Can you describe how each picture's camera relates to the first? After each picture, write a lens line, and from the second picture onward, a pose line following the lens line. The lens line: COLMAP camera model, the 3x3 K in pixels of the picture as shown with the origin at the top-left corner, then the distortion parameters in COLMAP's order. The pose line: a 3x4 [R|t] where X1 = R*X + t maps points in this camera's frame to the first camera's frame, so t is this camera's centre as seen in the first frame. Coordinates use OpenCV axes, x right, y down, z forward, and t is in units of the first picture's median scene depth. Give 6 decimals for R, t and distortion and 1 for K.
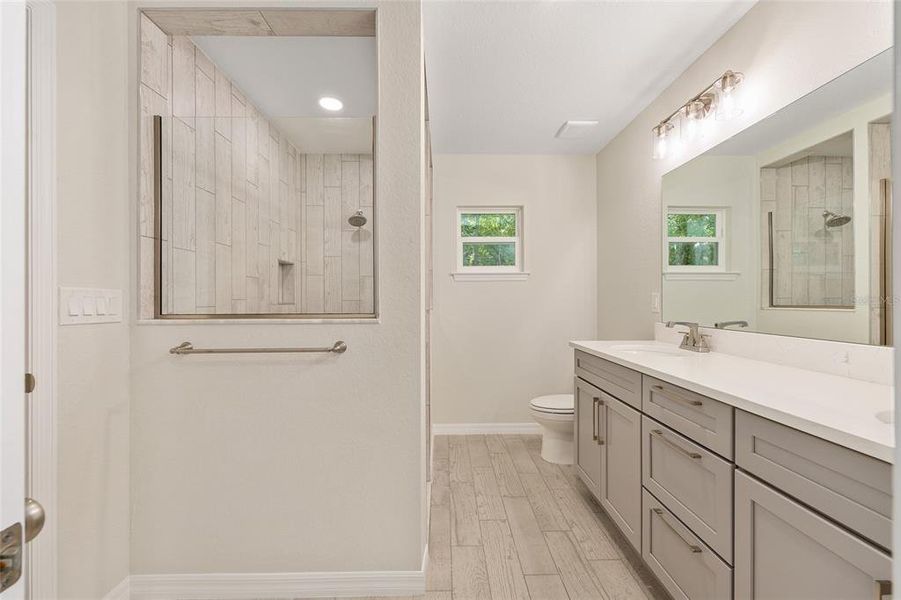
lens RADIAL K [[367.2, 0, 452.0], [0, 367.2, 297.7], [0, 0, 1]] dist [-0.003438, -0.000131]
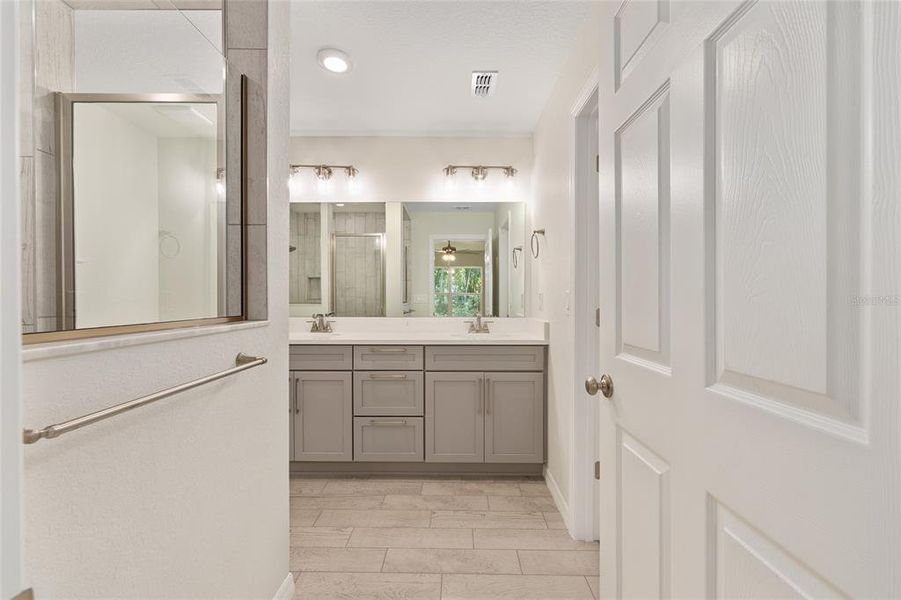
lens RADIAL K [[367.2, 0, 452.0], [0, 367.2, 297.7], [0, 0, 1]] dist [-0.003438, -0.000131]
pose [[0.034347, 0.002589, 0.999407, -1.080312], [0.000944, 0.999996, -0.002623, 0.005450], [-0.999410, 0.001033, 0.034344, 0.536274]]
